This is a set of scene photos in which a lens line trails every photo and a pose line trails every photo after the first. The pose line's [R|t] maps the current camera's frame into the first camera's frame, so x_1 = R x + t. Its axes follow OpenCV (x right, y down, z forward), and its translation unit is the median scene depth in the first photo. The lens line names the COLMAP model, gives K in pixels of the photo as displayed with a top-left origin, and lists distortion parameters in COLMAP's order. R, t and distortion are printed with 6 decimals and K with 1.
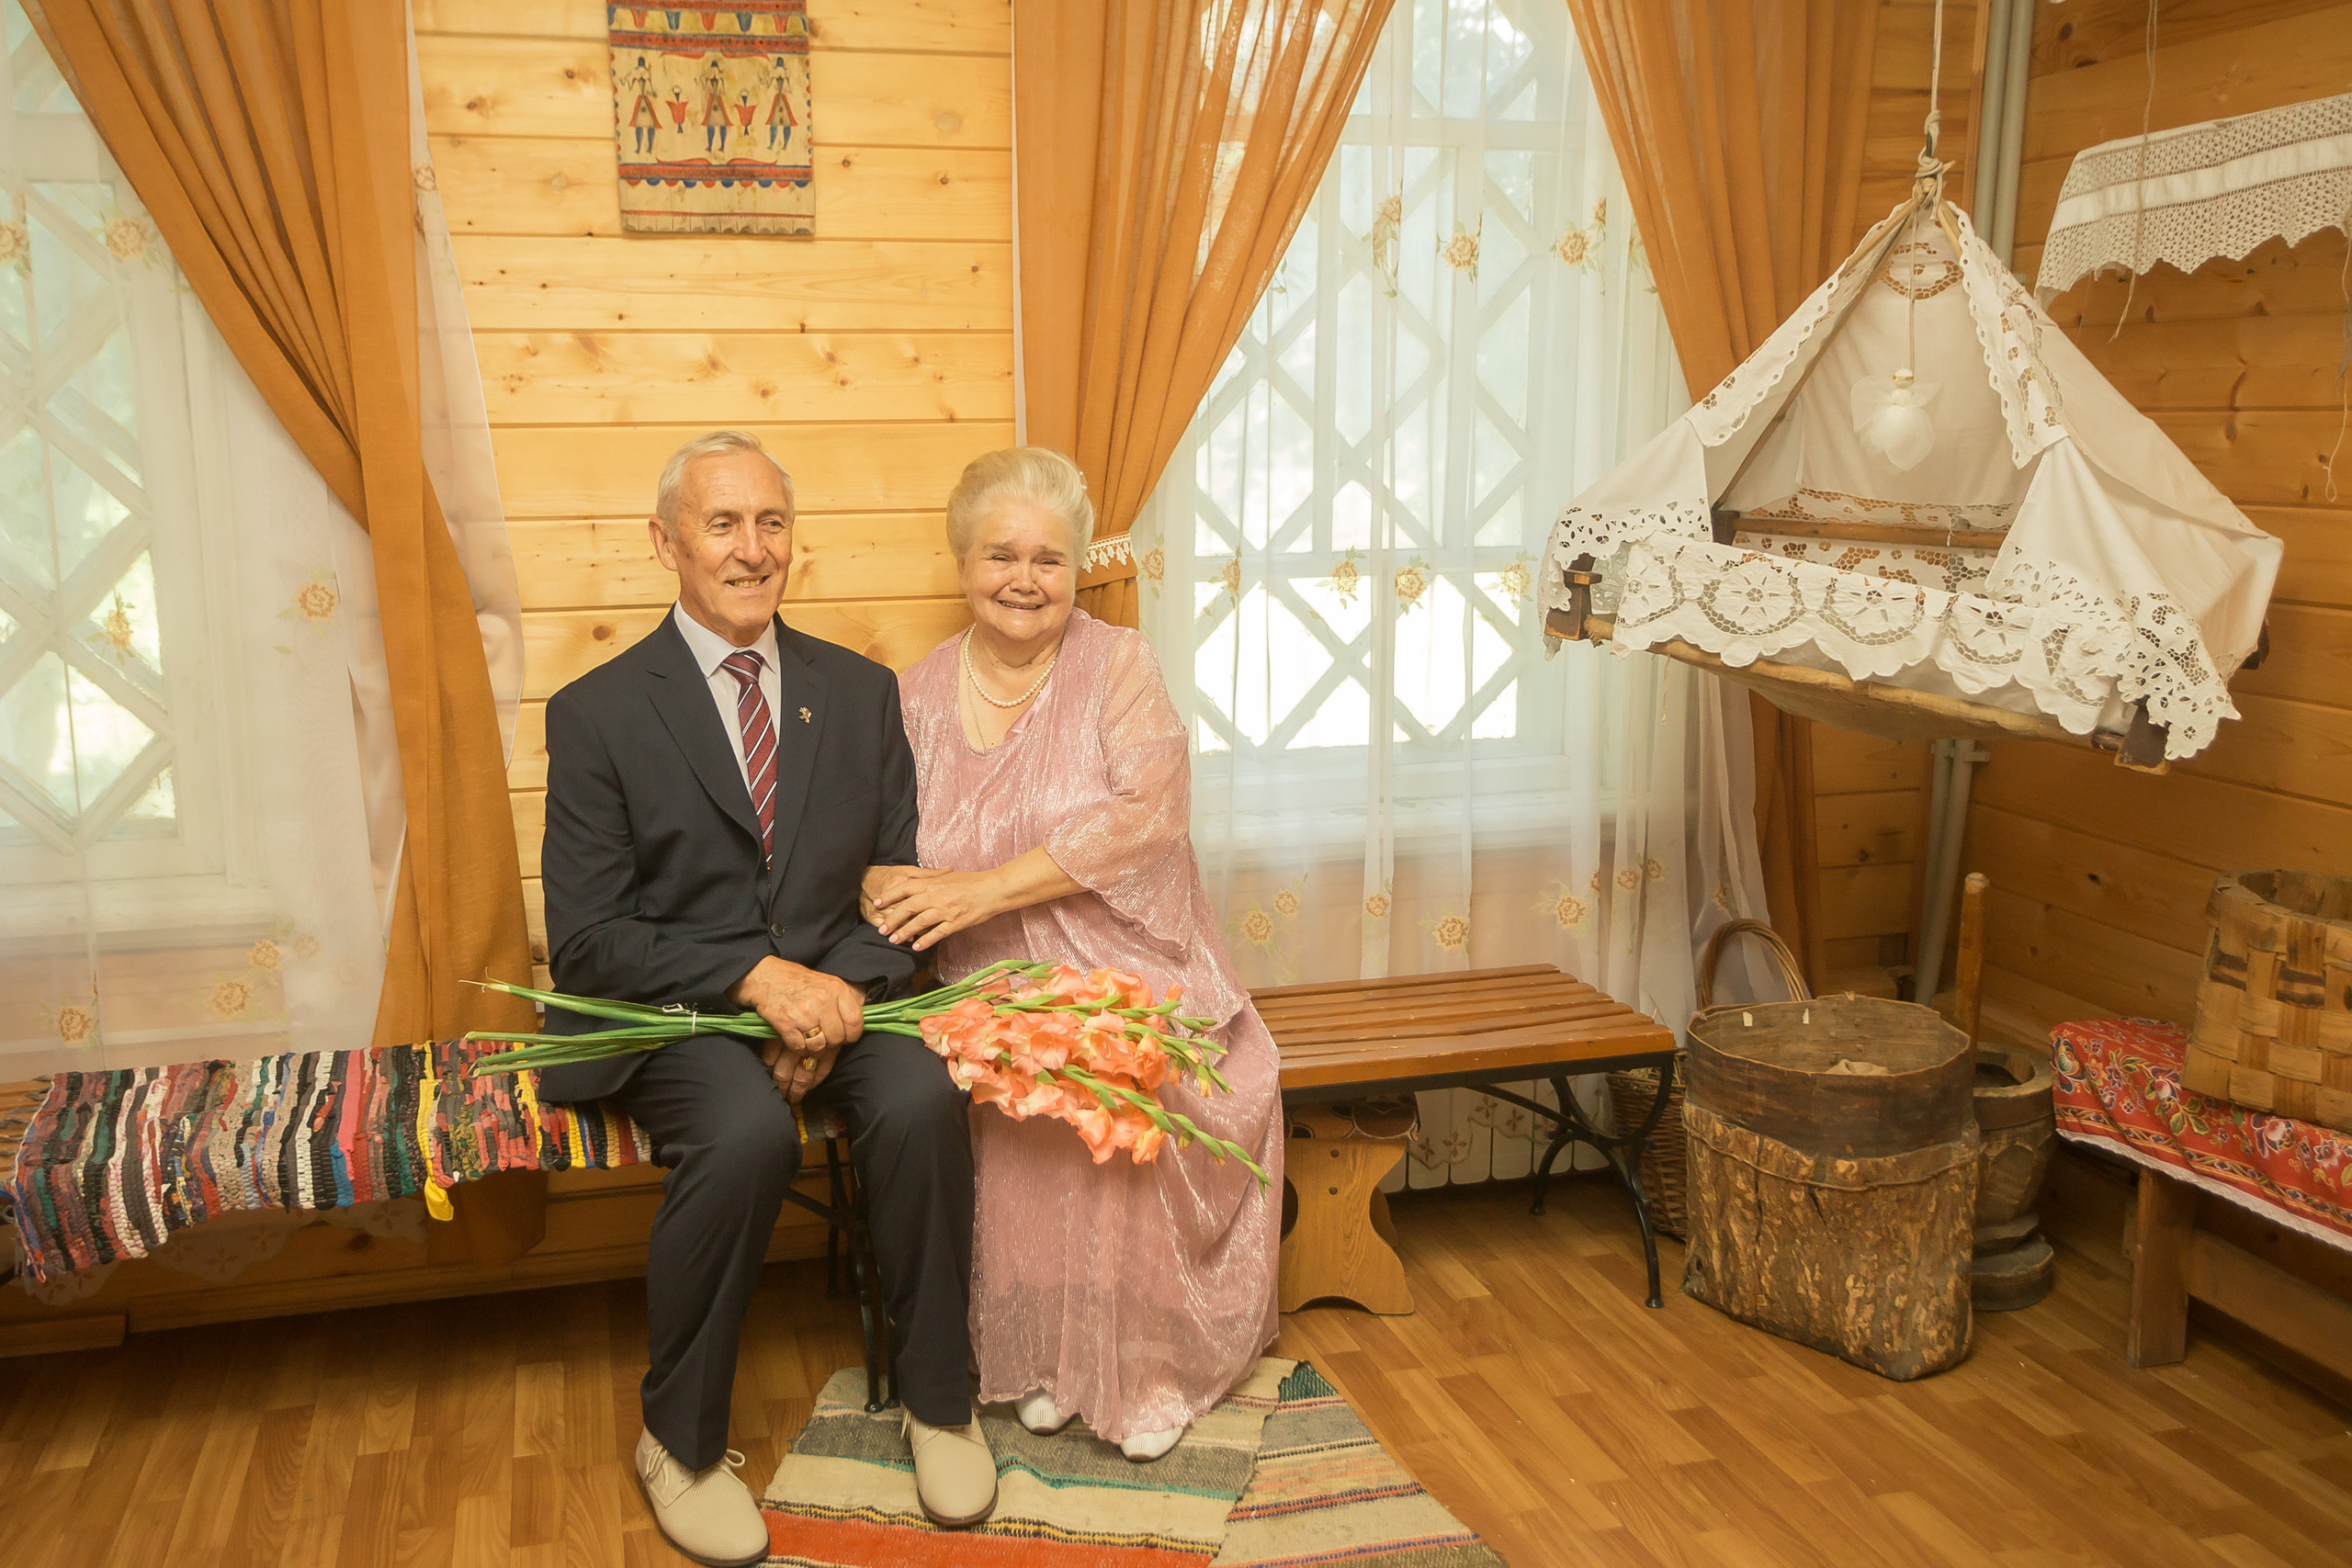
lens RADIAL K [[2080.5, 0, 1127.3], [0, 2080.5, 783.5], [0, 0, 1]] dist [-0.020608, 0.076661]
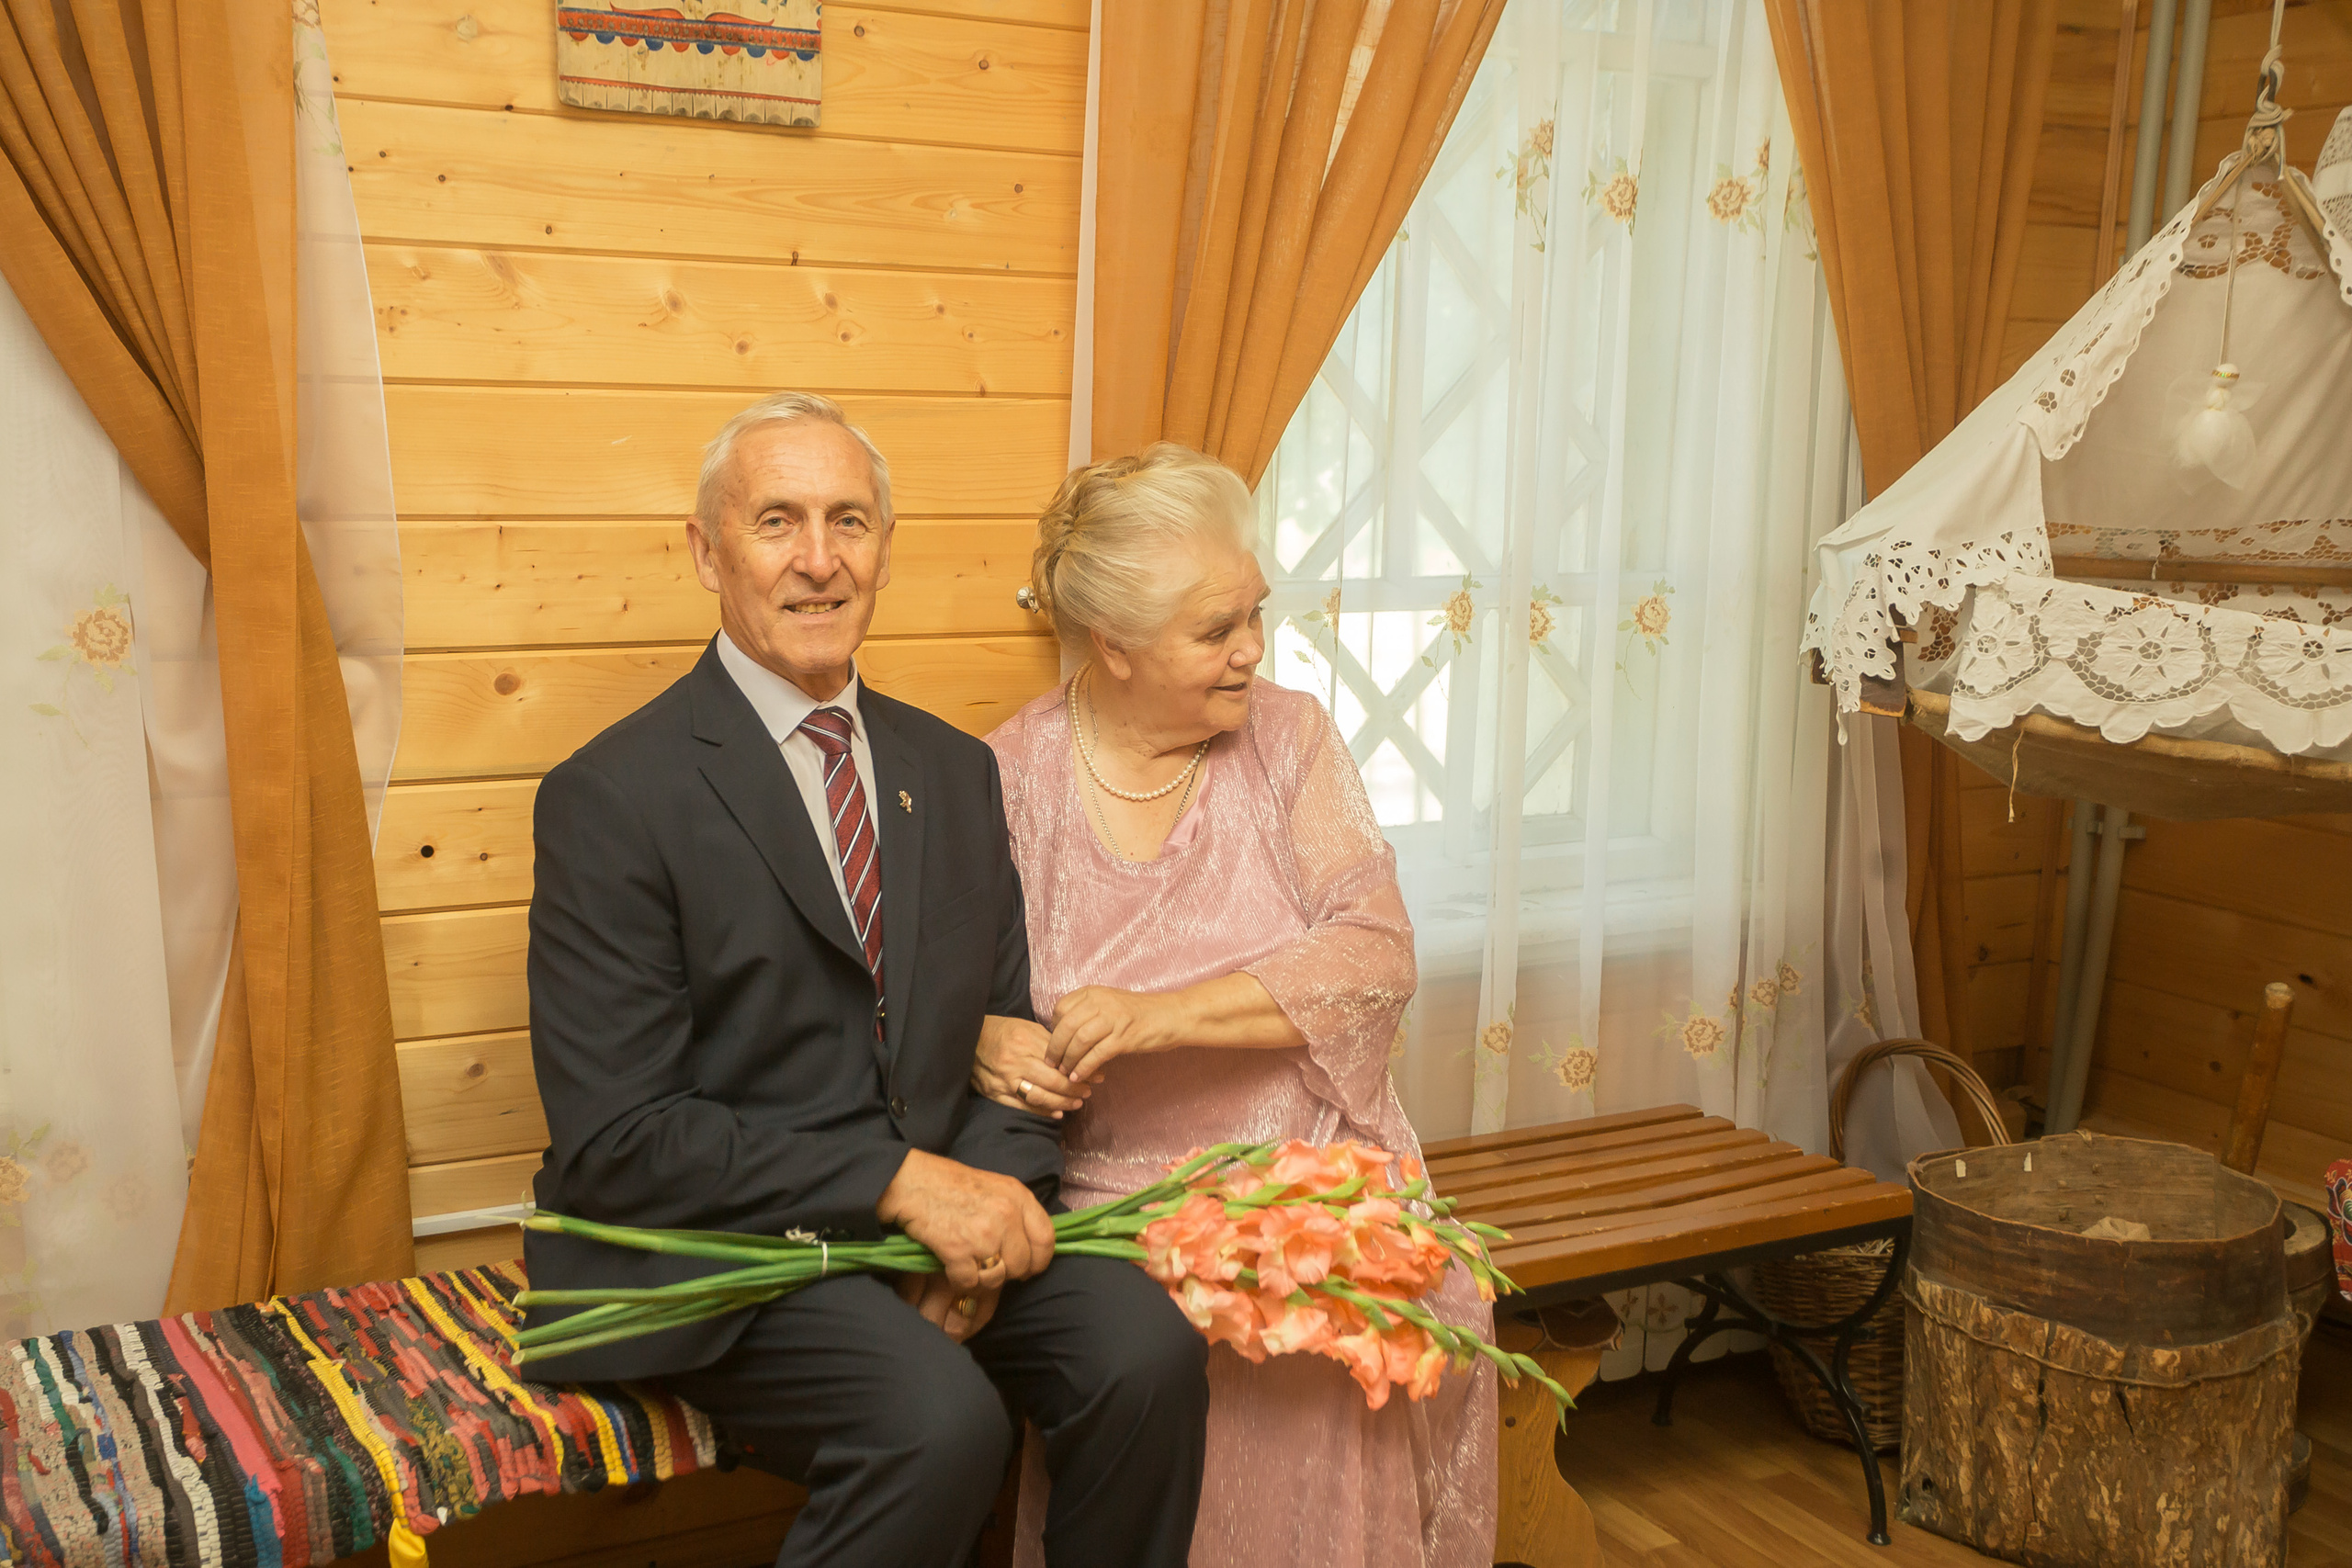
lens RADIAL K [[2512.5, 0, 1154.8], [0, 2512.5, 783.8], [0, 0, 1]] dist [0.014692, 0.119880]
pose [[0.969773, -0.007349, 0.243898, -0.263207], [0.012779, 0.999704, -0.020689, -0.020431], [-0.243674, 0.023181, 0.969580, 0.144647]]
